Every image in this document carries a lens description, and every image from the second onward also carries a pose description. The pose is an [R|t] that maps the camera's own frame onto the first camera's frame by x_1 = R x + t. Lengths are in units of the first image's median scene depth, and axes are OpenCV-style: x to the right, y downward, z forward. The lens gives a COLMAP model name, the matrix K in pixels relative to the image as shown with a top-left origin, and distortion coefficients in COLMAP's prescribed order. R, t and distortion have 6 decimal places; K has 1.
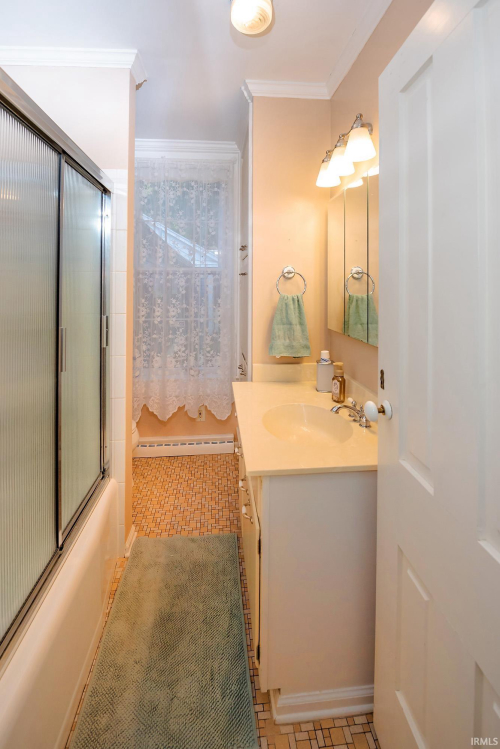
lens RADIAL K [[326.9, 0, 250.0], [0, 326.9, 374.5], [0, 0, 1]] dist [-0.032132, 0.000175]
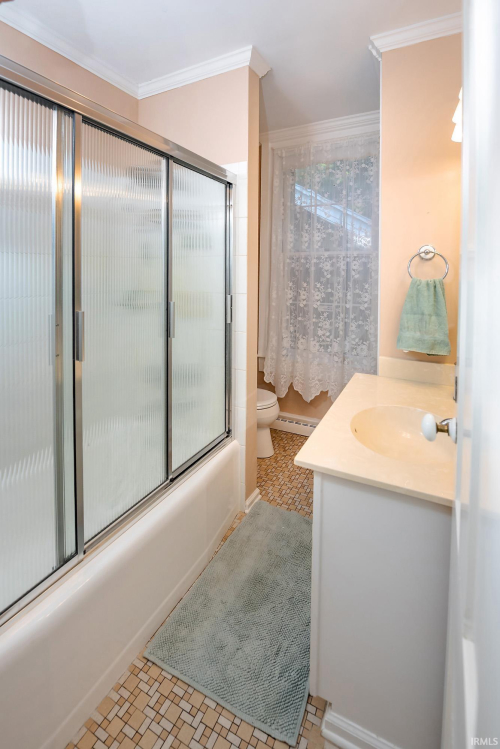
lens RADIAL K [[322.4, 0, 250.9], [0, 322.4, 366.1], [0, 0, 1]] dist [-0.028563, -0.000539]
pose [[0.843166, 0.144794, -0.517790, 0.158976], [-0.134942, 0.989219, 0.056886, -0.006508], [0.520445, 0.021907, 0.853614, 0.052811]]
